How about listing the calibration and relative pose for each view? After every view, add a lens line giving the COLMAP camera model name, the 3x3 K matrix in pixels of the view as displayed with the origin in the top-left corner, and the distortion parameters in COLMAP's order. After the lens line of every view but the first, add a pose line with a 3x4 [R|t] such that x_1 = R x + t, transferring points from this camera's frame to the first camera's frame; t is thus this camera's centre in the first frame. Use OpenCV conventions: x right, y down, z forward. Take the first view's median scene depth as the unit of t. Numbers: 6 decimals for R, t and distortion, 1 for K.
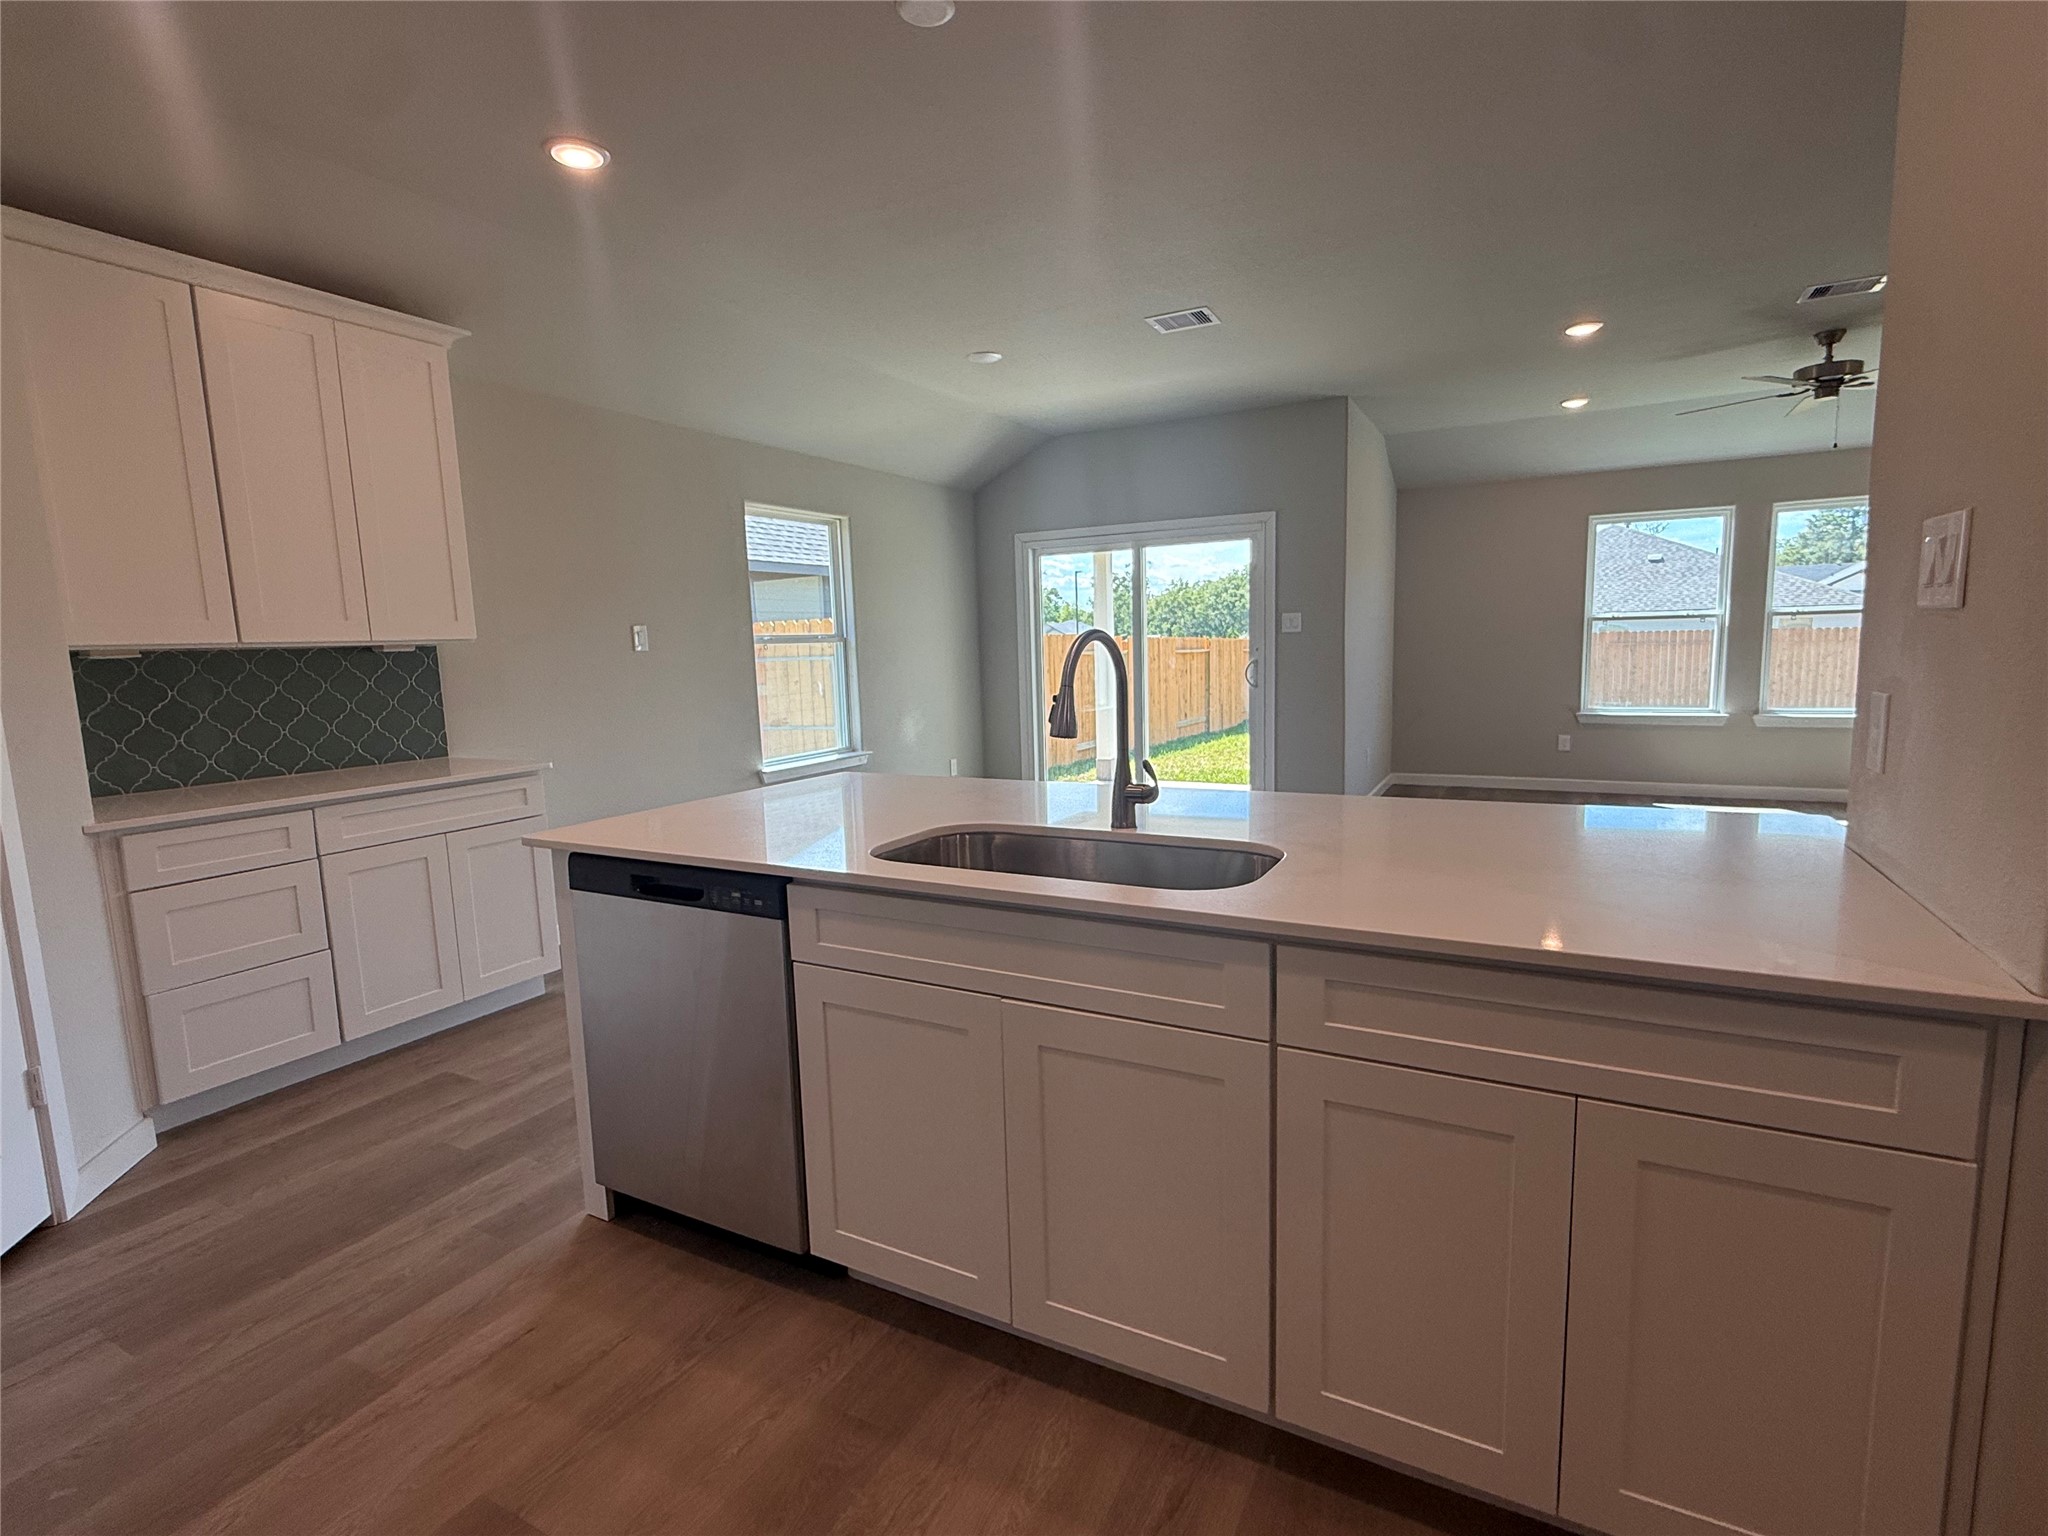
lens RADIAL K [[977.7, 0, 1025.2], [0, 977.7, 766.6], [0, 0, 1]] dist [0.003859, 0.001203]
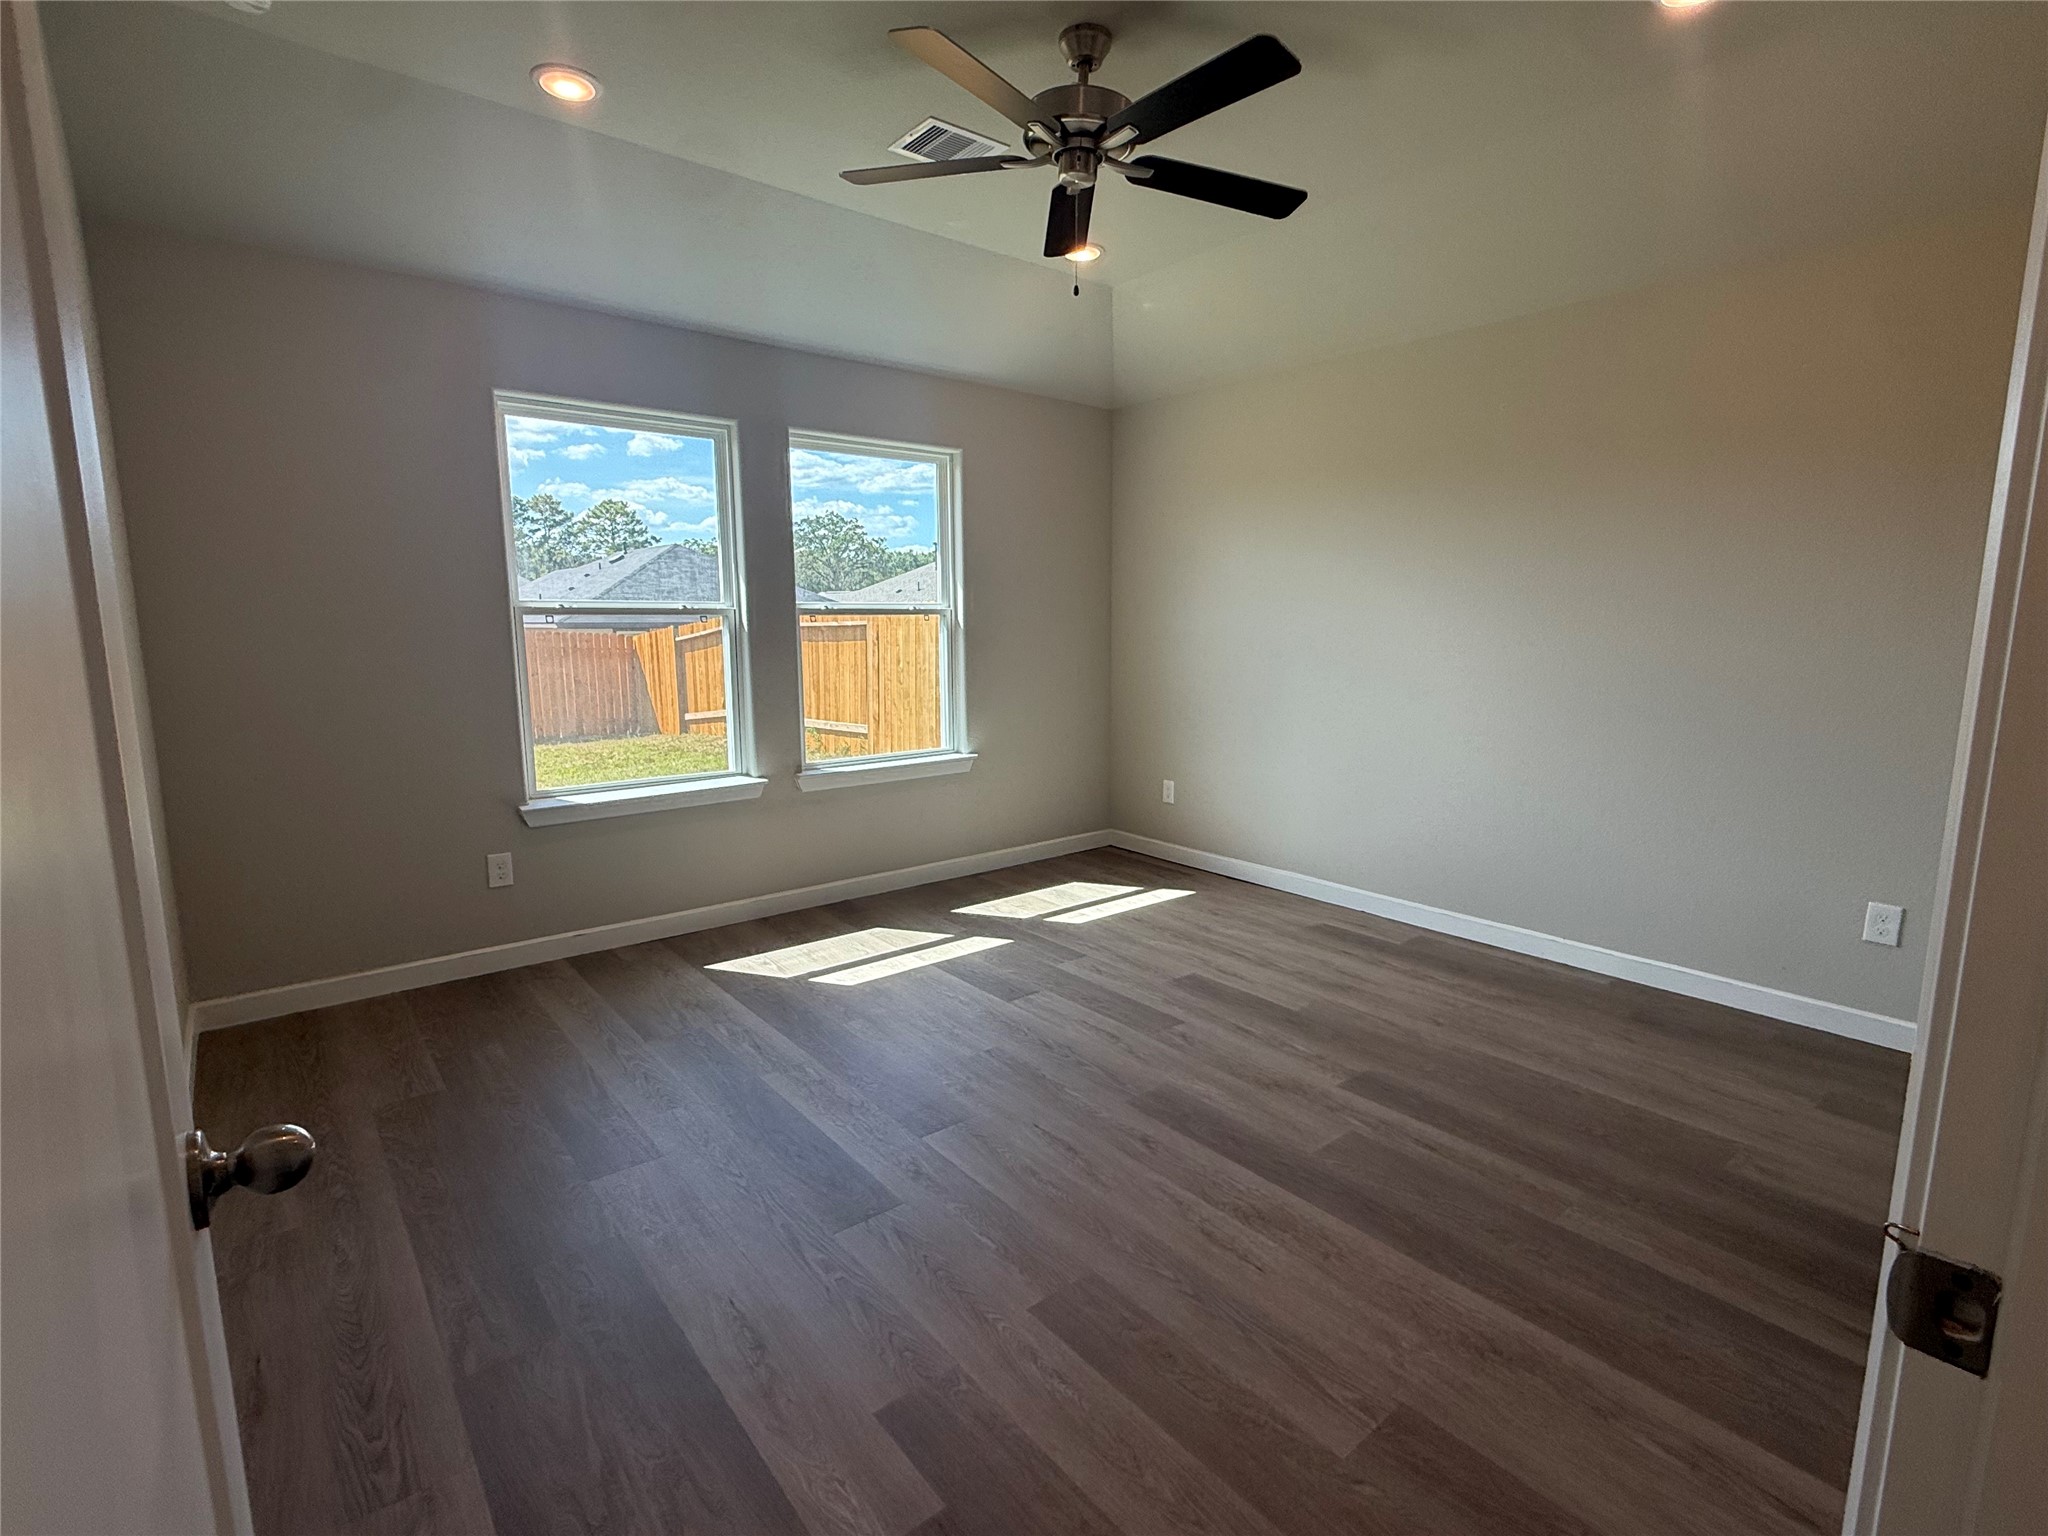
lens RADIAL K [[977.7, 0, 1036.6], [0, 977.7, 756.4], [0, 0, 1]] dist [0.003859, 0.001203]
pose [[0.384926, -0.105265, 0.916925, 0.333723], [0.109413, 0.991674, 0.067914, -0.124495], [-0.916439, 0.074181, 0.393238, 0.861580]]
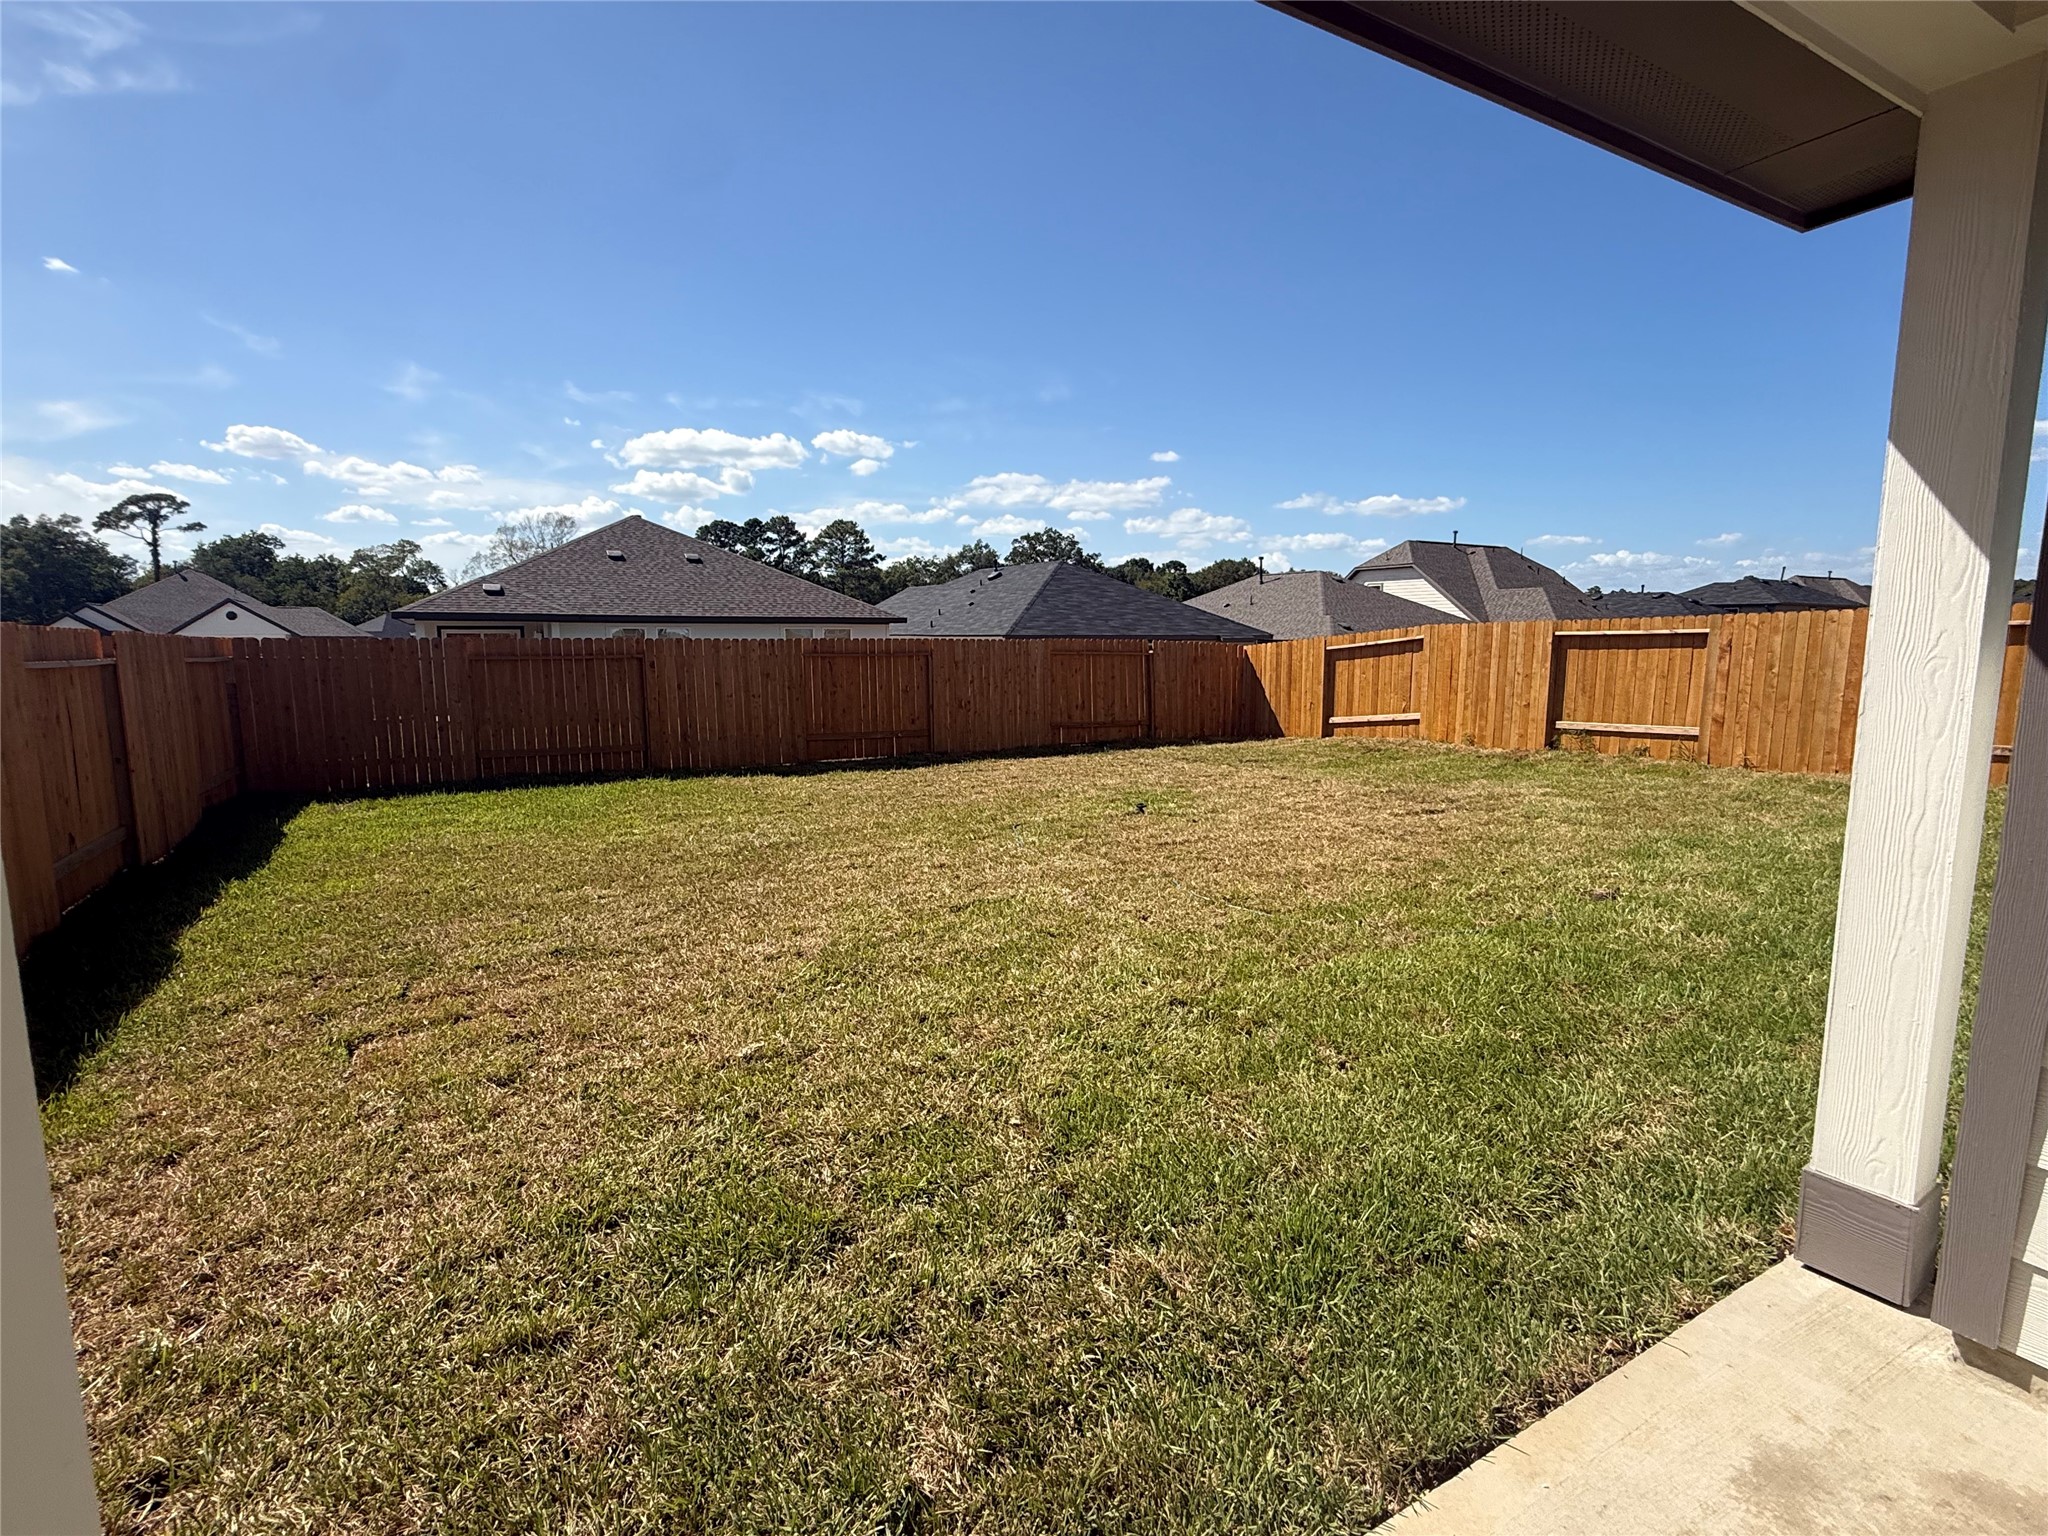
lens RADIAL K [[997.6, 0, 1030.0], [0, 997.6, 766.3], [0, 0, 1]] dist [0.001958, 0.000295]
pose [[0.523420, -0.085910, 0.847733, -0.046309], [0.093957, 0.994656, 0.042786, -0.171229], [-0.846878, 0.057255, 0.528695, 1.367802]]
